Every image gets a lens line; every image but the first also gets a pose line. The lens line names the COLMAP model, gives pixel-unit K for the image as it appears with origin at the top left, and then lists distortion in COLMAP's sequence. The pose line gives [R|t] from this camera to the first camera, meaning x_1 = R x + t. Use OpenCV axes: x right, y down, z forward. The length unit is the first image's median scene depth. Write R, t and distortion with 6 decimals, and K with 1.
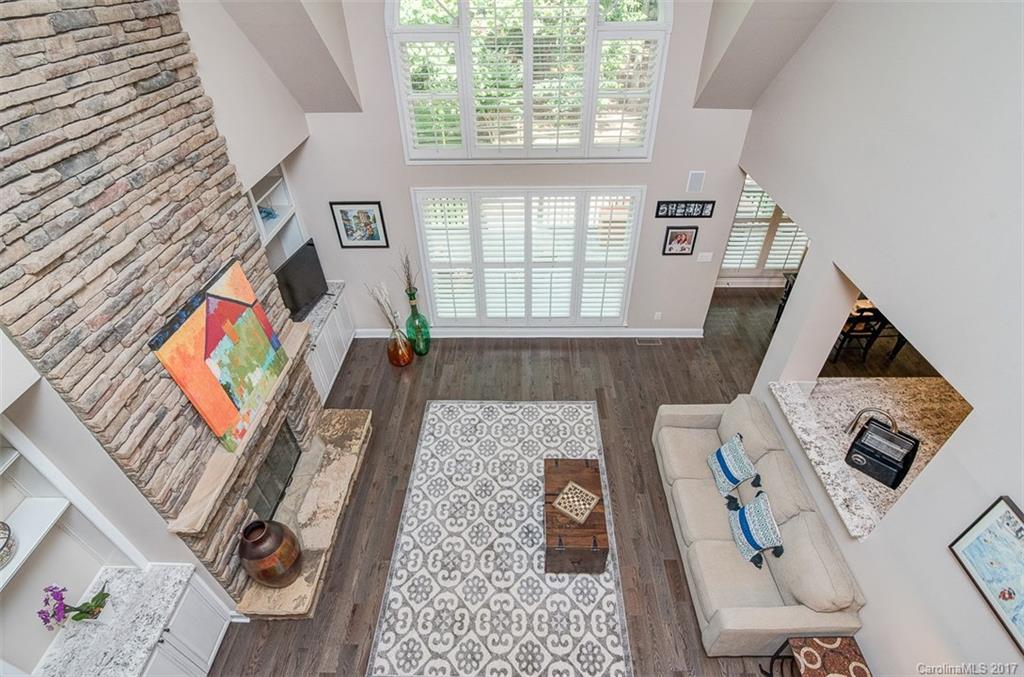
lens RADIAL K [[482.0, 0, 512.0], [0, 482.0, 338.5], [0, 0, 1]] dist [0.000224, 0.000026]
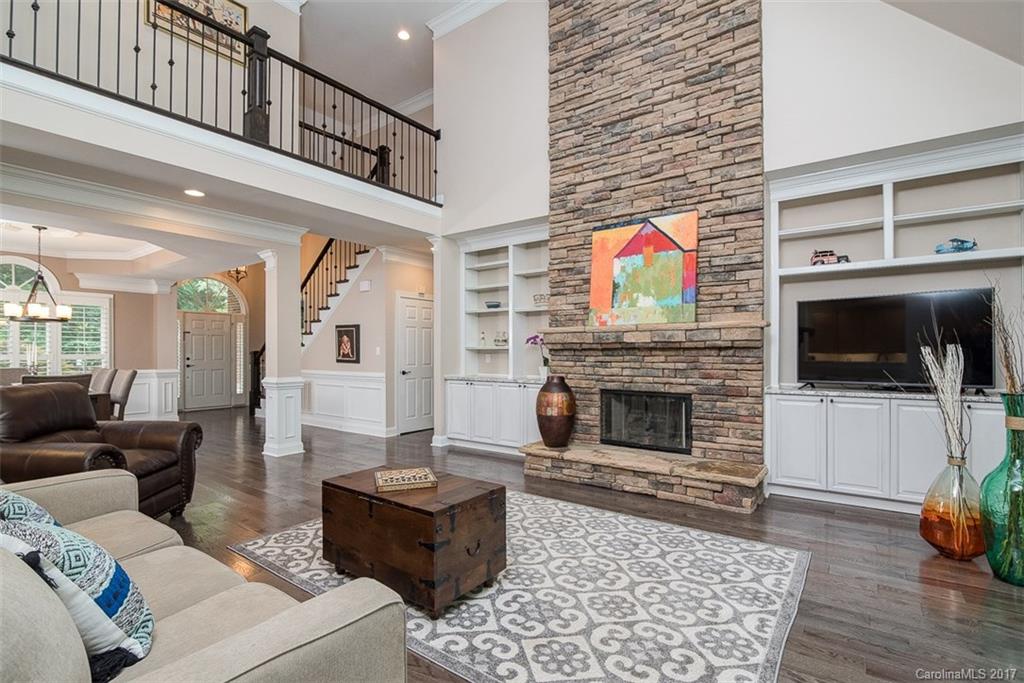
lens RADIAL K [[473.5, 0, 512.0], [0, 473.5, 341.5], [0, 0, 1]] dist [-0.001259, -0.000291]
pose [[-0.570633, -0.001682, -0.821203, 0.685038], [-0.510115, 0.784393, 0.352859, -0.099031], [0.643553, 0.620262, -0.448459, 1.561762]]
